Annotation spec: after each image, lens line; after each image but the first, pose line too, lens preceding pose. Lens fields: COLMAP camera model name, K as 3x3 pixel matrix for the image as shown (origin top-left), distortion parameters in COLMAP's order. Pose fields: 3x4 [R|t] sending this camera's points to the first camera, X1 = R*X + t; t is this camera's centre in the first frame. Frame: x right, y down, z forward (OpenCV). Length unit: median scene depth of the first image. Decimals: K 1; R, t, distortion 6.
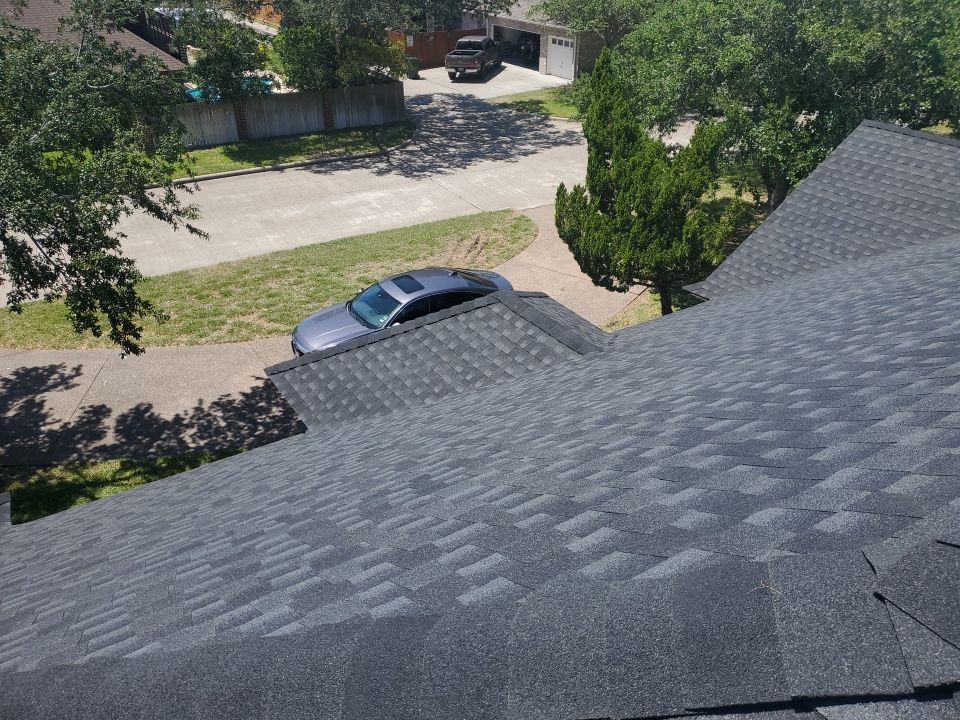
lens RADIAL K [[743.3, 0, 495.9], [0, 743.3, 370.9], [0, 0, 1]] dist [0.036303, -0.038795]
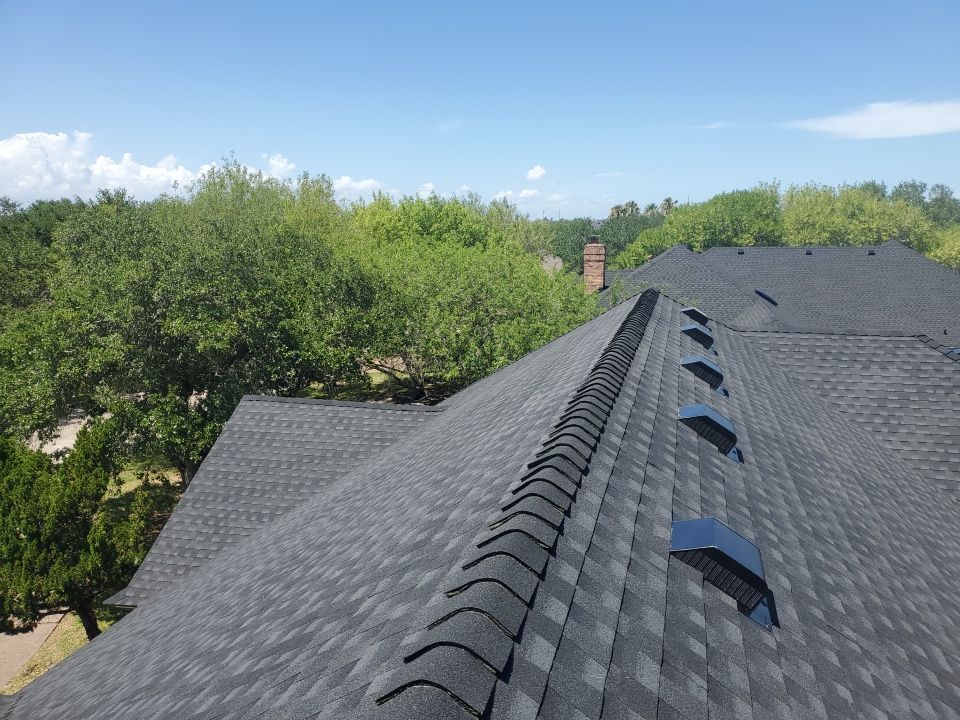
lens RADIAL K [[746.6, 0, 494.4], [0, 746.6, 357.6], [0, 0, 1]] dist [0.040025, -0.046007]
pose [[0.733530, -0.136294, 0.665851, 0.033179], [0.364044, 0.906090, -0.215577, -0.012876], [-0.573939, 0.400531, 0.714261, -0.020047]]
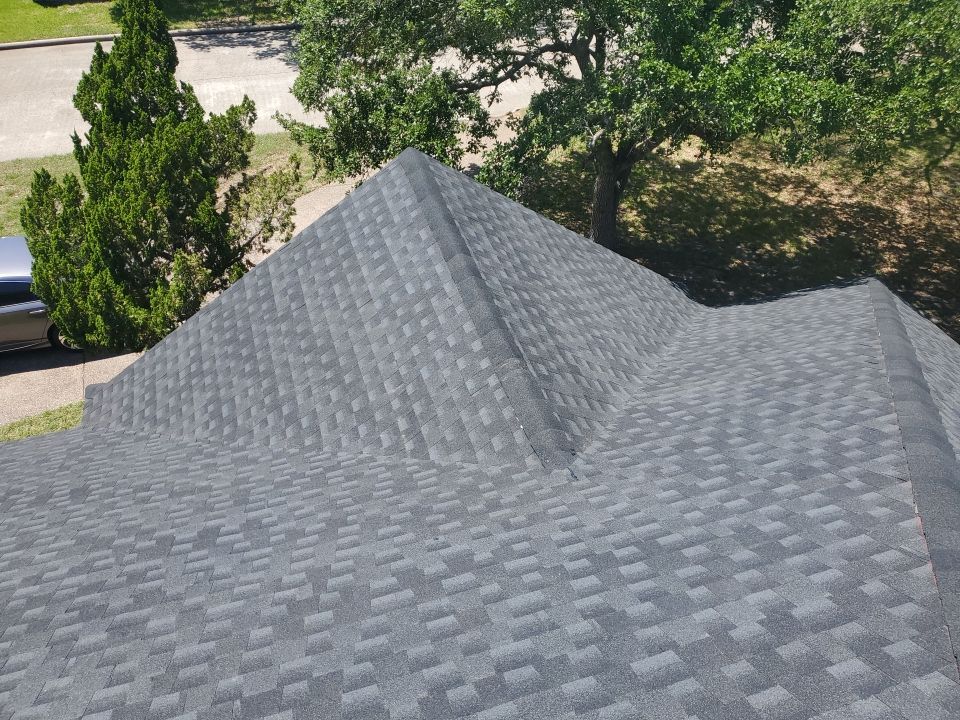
lens RADIAL K [[746.6, 0, 490.1], [0, 746.6, 361.4], [0, 0, 1]] dist [0.040025, -0.046007]
pose [[0.965218, 0.181781, -0.187909, 0.644781], [-0.145801, 0.970846, 0.190264, -0.281176], [0.217017, -0.156248, 0.963582, 0.432952]]
